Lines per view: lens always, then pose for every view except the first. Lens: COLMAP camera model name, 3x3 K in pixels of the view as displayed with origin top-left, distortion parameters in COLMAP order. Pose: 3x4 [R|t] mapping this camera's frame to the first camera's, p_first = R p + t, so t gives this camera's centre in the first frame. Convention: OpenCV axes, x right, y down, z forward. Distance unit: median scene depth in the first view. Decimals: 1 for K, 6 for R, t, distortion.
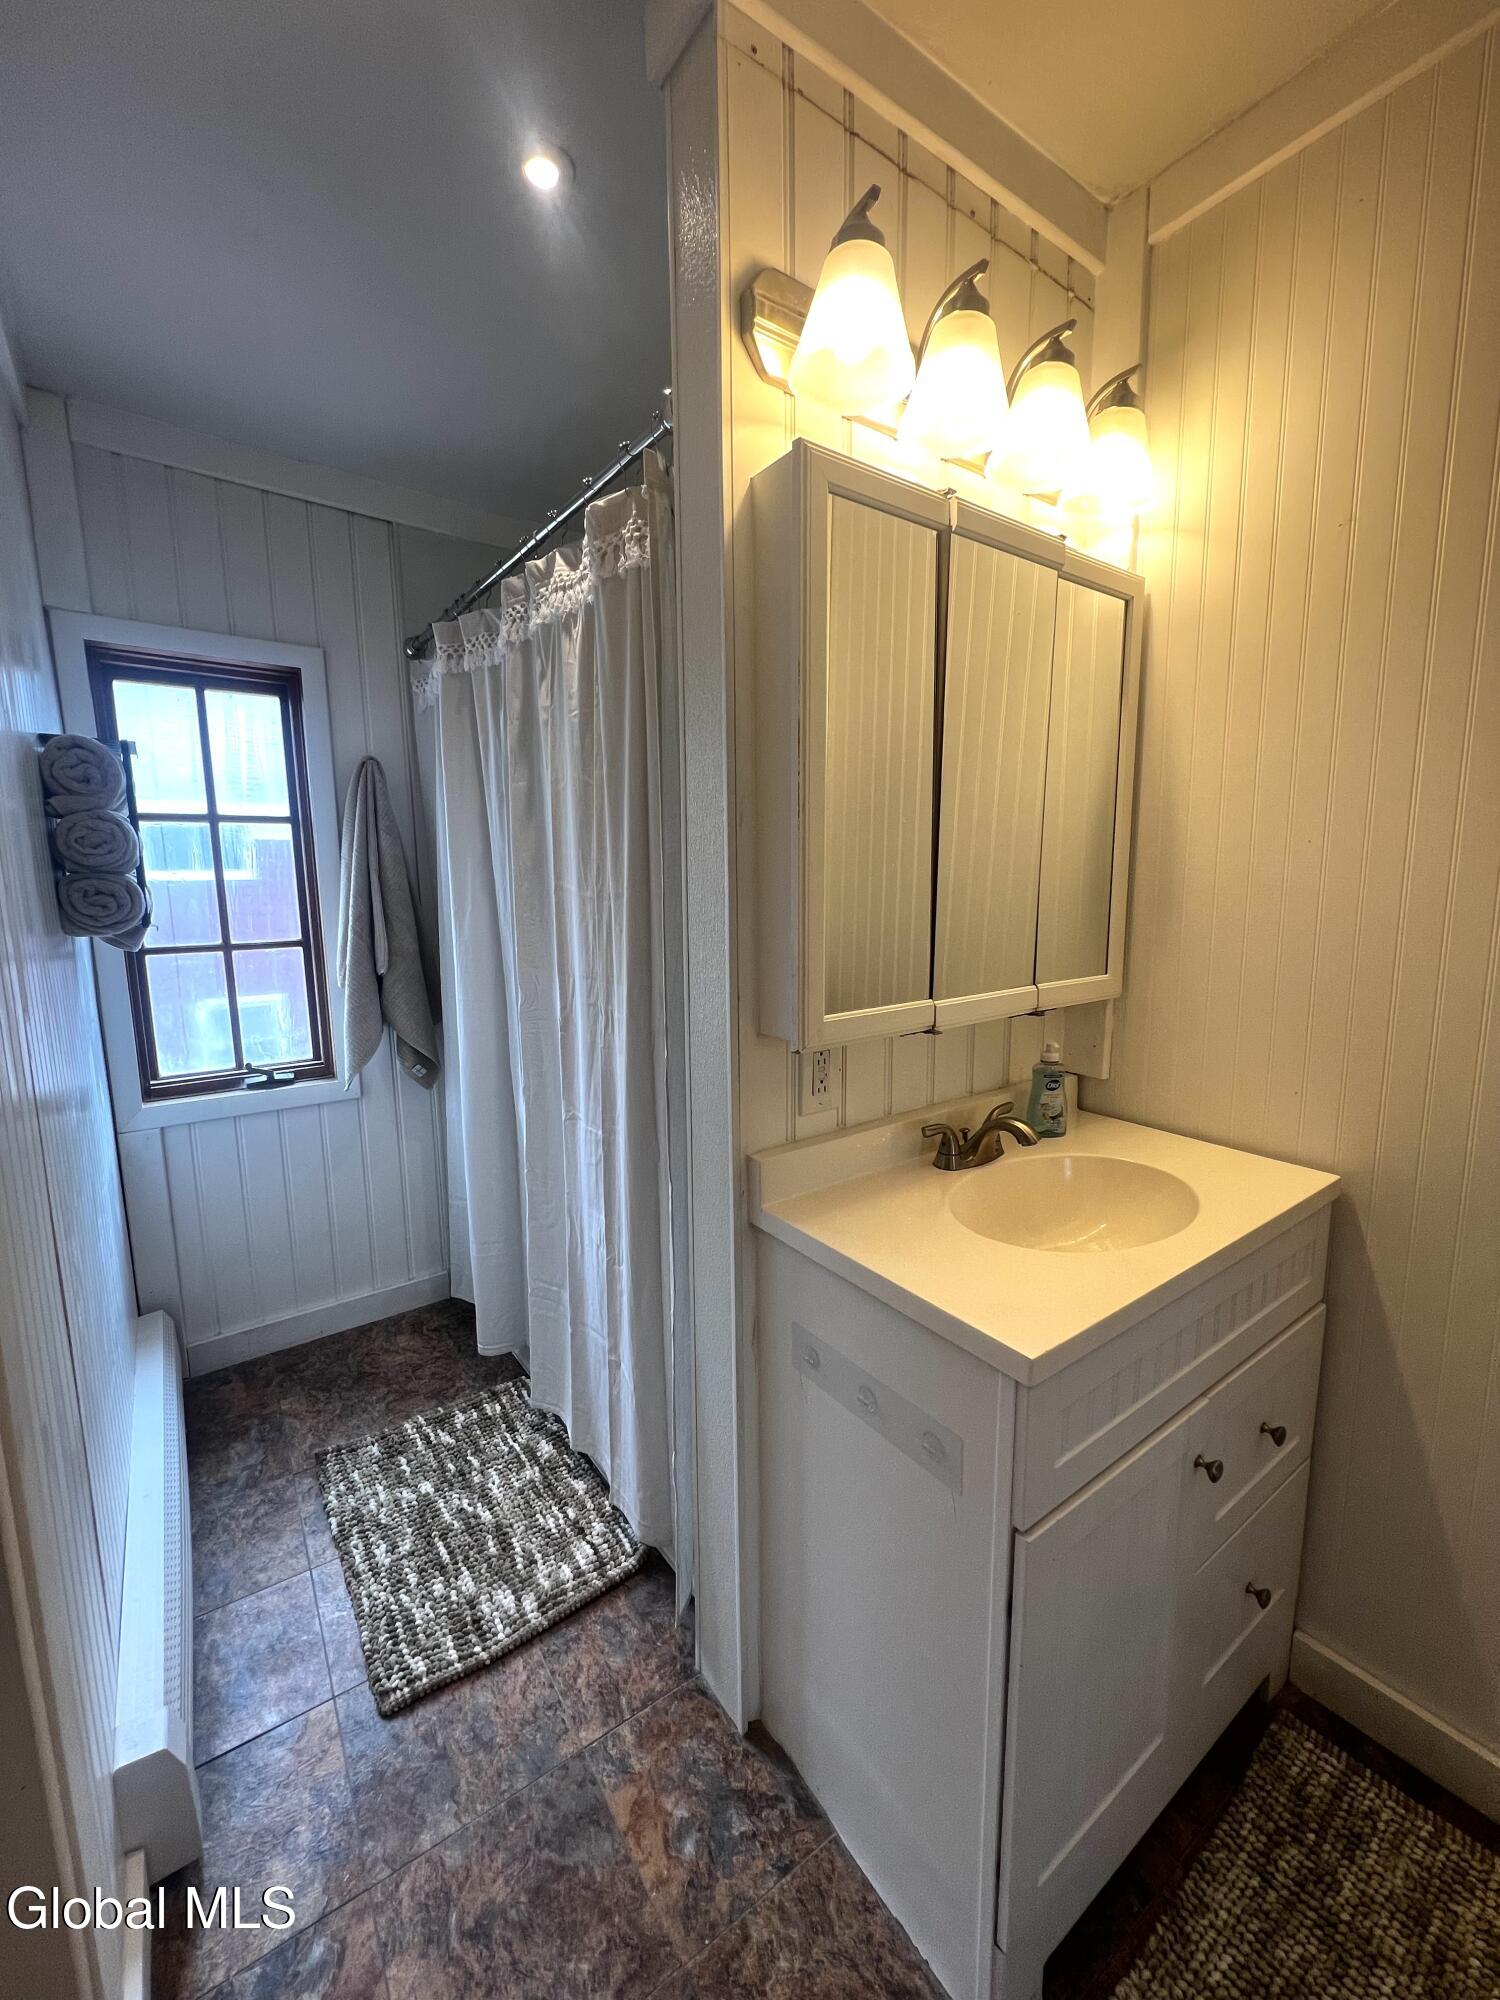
lens RADIAL K [[814.9, 0, 750.0], [0, 814.9, 1000.0], [0, 0, 1]] dist [0.000957, -0.000411]
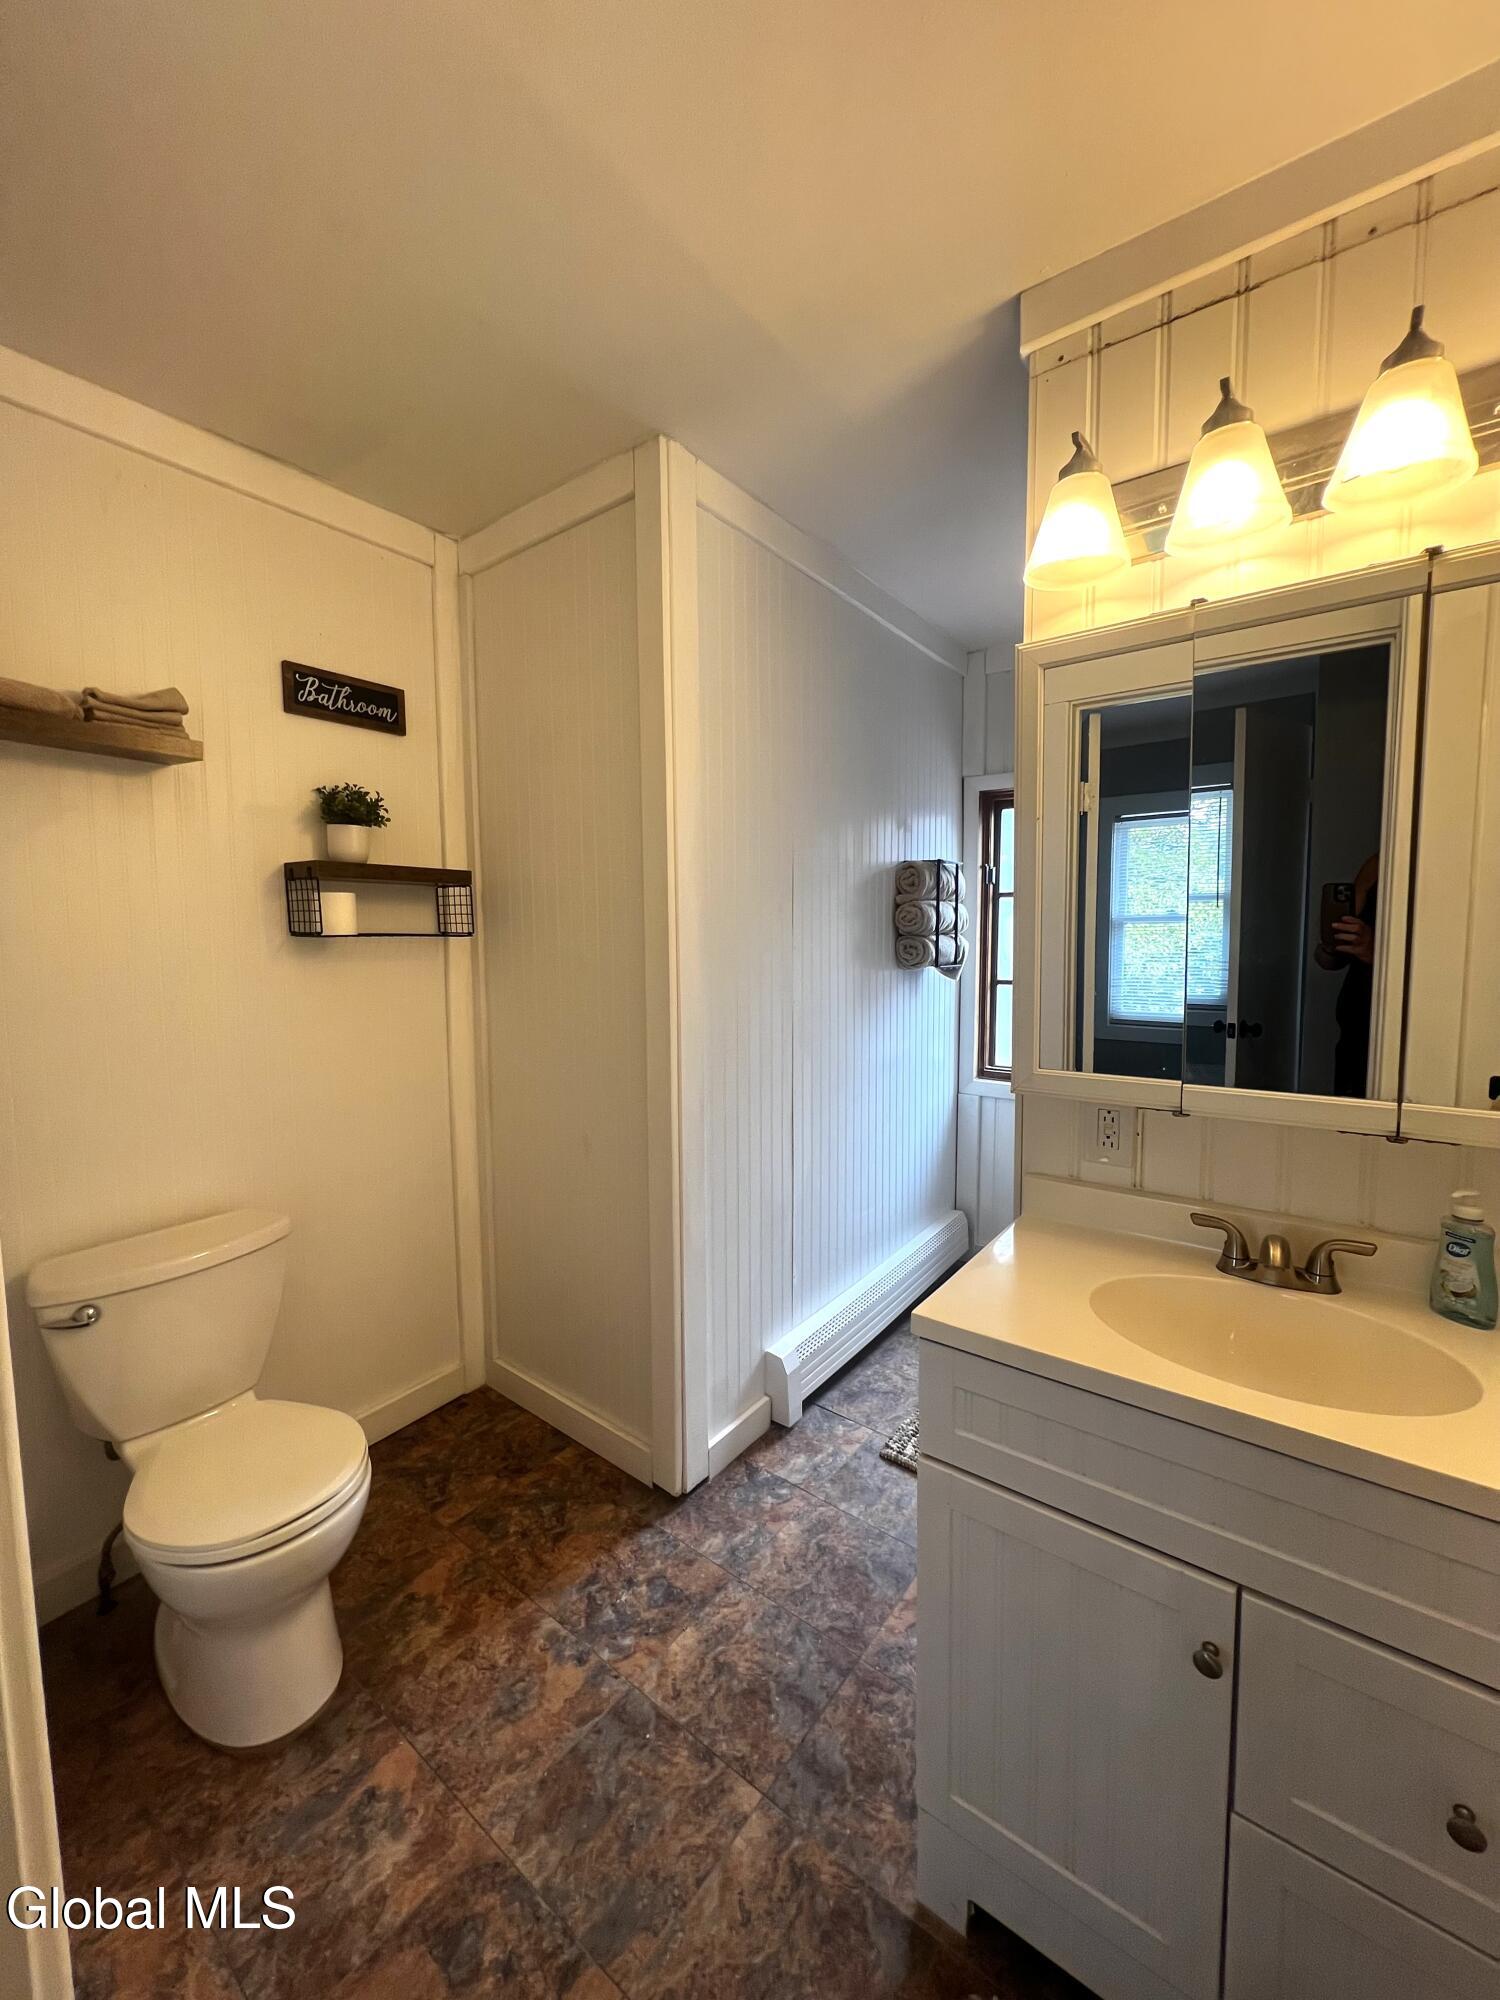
lens RADIAL K [[862.1, 0, 750.8], [0, 862.1, 999.6], [0, 0, 1]] dist [-0.002023, 0.000101]
pose [[0.265454, 0.091755, -0.959748, 1.184949], [-0.133115, 0.989415, 0.057773, -0.099556], [0.954890, 0.112421, 0.274858, 0.197696]]
